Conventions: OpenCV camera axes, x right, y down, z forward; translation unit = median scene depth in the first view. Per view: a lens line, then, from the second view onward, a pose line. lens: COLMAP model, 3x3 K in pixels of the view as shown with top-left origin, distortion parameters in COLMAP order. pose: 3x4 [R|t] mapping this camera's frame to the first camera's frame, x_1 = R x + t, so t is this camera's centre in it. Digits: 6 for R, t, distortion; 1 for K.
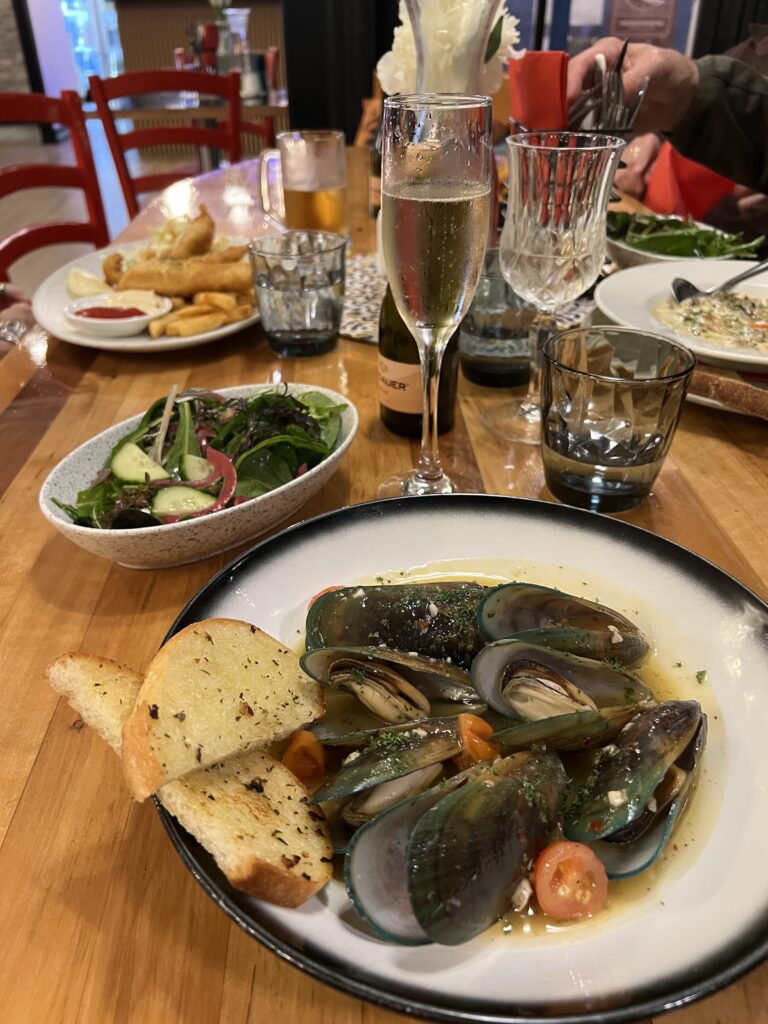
lens RADIAL K [[781.1, 0, 383.6], [0, 781.1, 512.4], [0, 0, 1]] dist [0.012727, 0.000409]
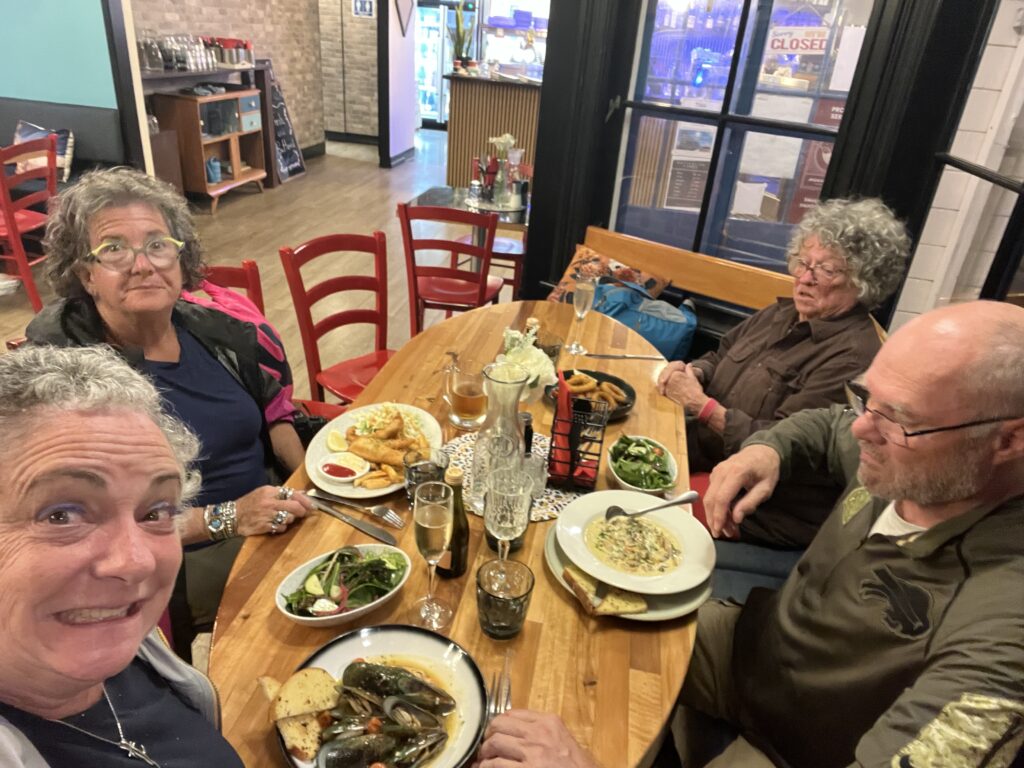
lens RADIAL K [[694.7, 0, 513.5], [0, 694.7, 383.4], [0, 0, 1]] dist [0.000196, -0.002319]
pose [[0.973331, 0.163273, -0.161149, 0.630933], [-0.183060, 0.976157, -0.116649, -0.601790], [0.138261, 0.143038, 0.980012, -1.352433]]
